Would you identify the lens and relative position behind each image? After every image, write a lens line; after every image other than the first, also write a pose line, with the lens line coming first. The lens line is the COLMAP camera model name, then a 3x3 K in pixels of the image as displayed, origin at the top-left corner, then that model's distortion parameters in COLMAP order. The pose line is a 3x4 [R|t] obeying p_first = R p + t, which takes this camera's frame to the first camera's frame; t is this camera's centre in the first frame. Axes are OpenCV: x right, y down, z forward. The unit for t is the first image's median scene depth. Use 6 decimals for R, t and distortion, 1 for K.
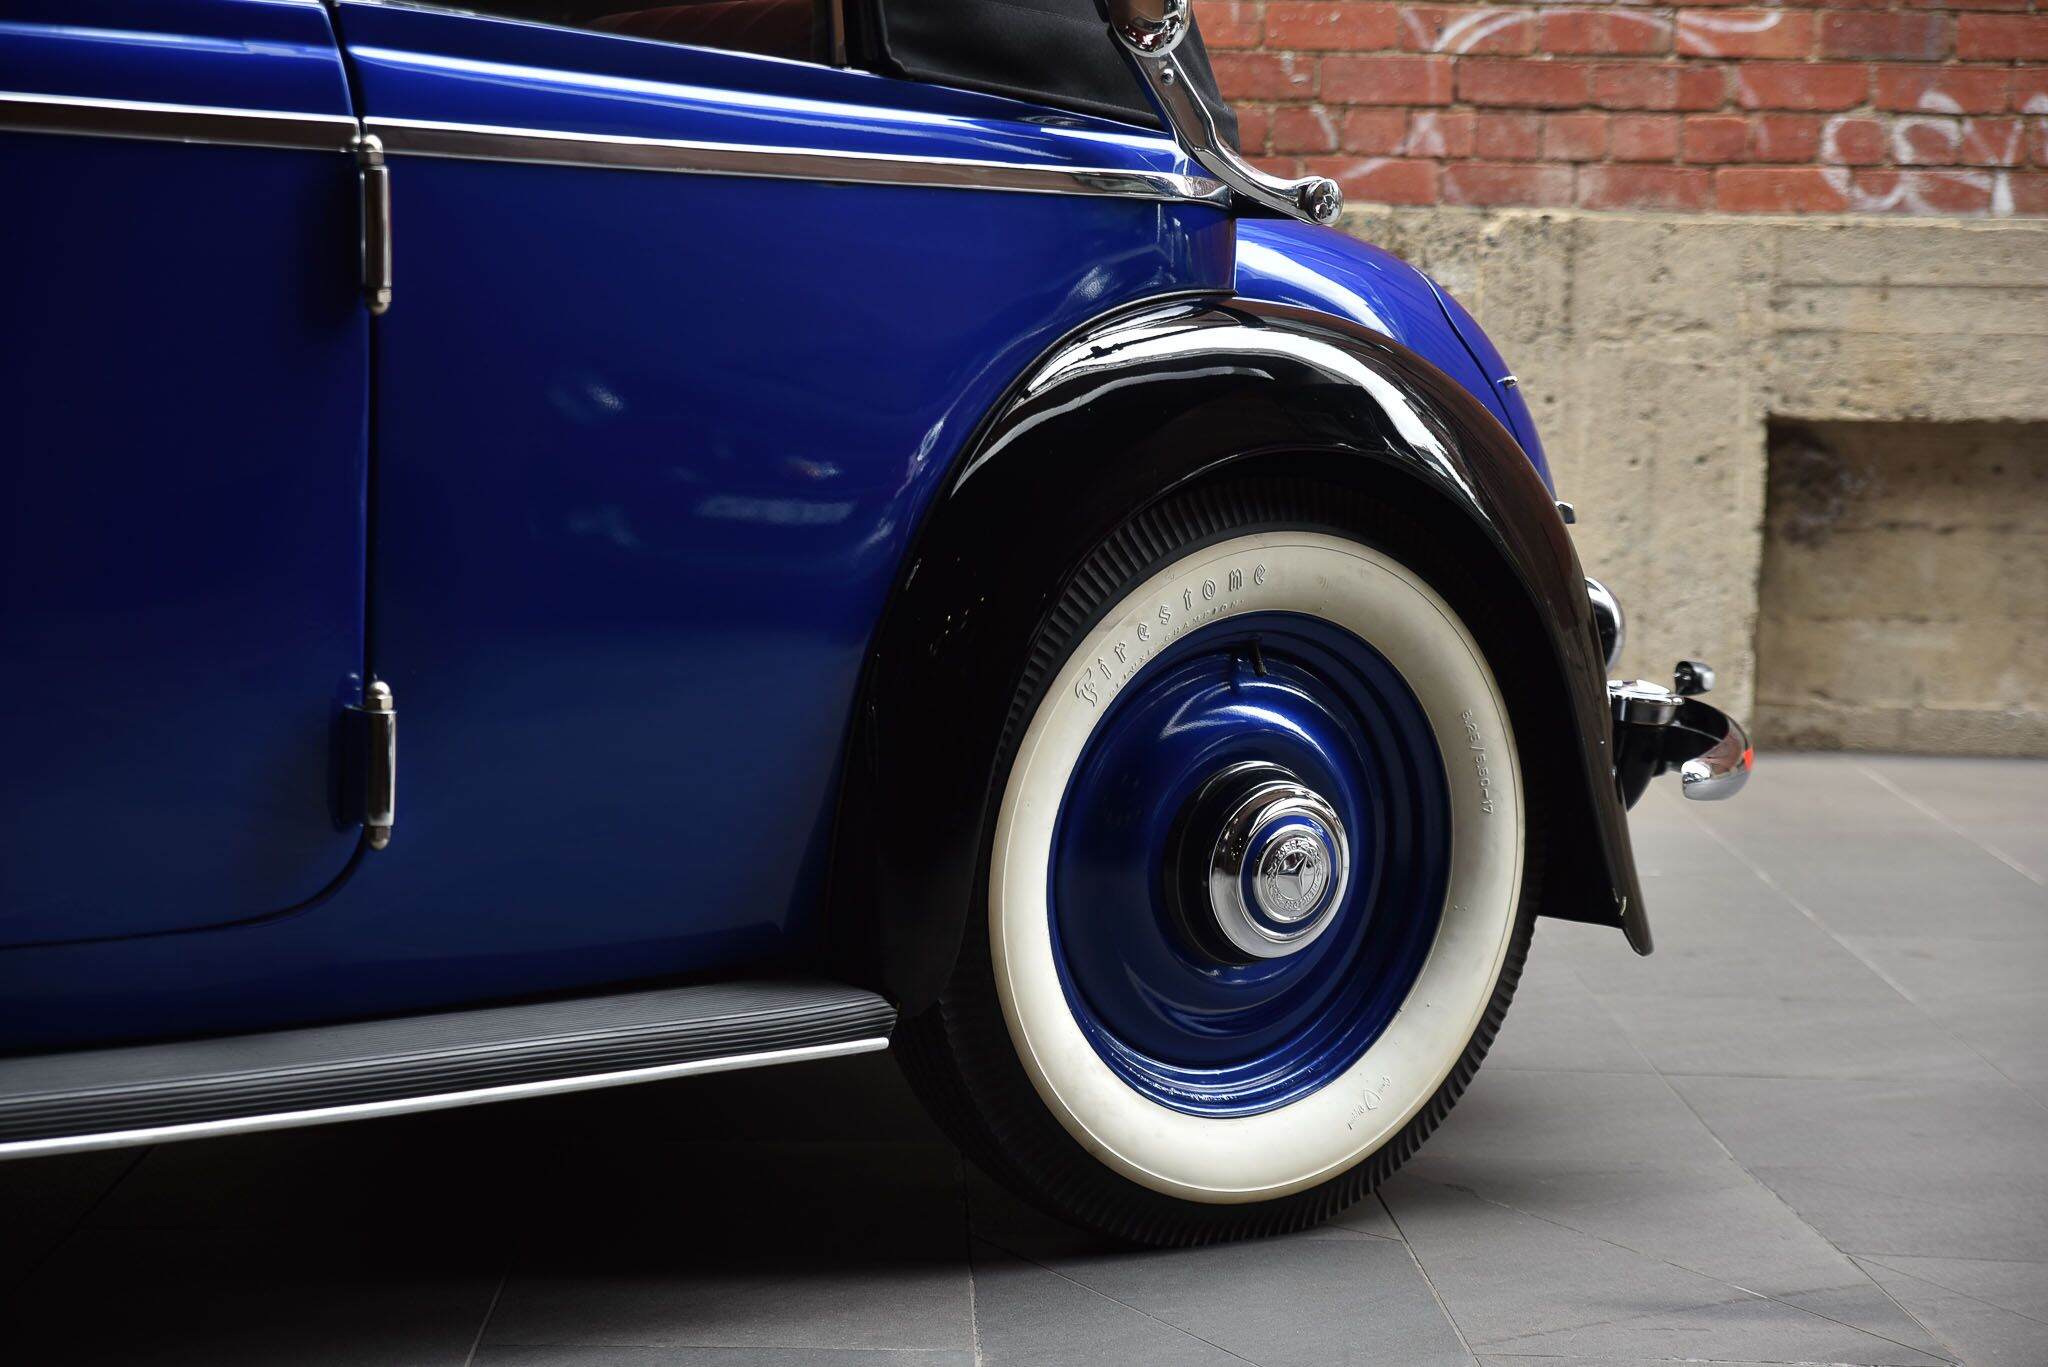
lens RADIAL K [[3674.8, 0, 1024.0], [0, 3674.8, 683.5], [0, 0, 1]] dist [0.195790, 0.050339]
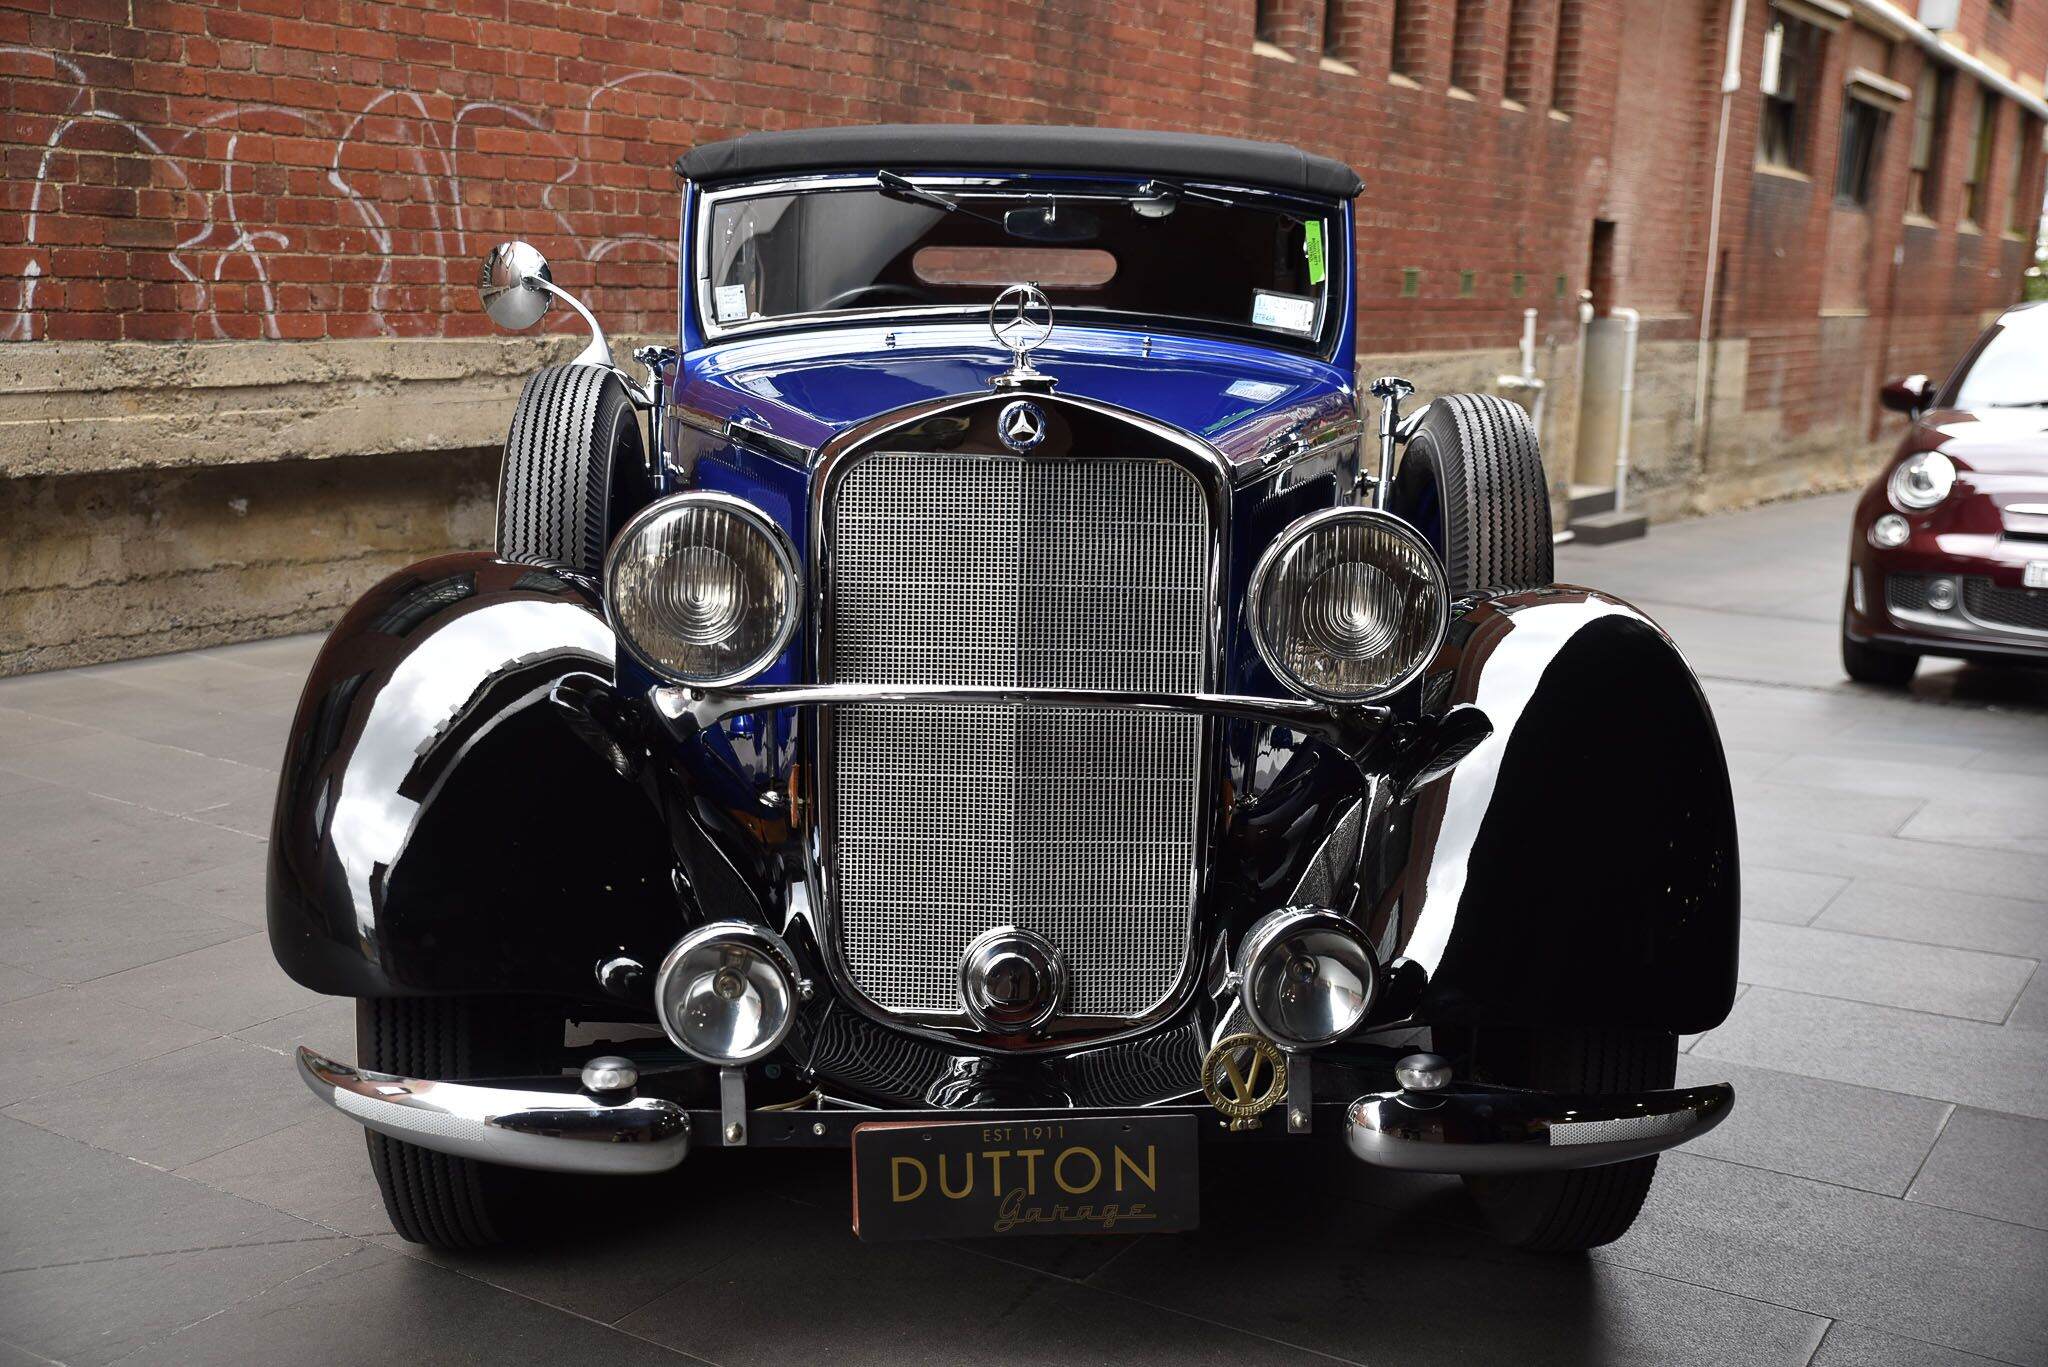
lens RADIAL K [[2189.3, 0, 1024.0], [0, 2189.3, 683.5], [0, 0, 1]] dist [-0.012752, 0.153407]
pose [[0.563972, -0.163002, 0.809547, -0.777205], [0.088776, 0.986612, 0.136808, -0.082613], [-0.821008, -0.005288, 0.570892, 0.100100]]
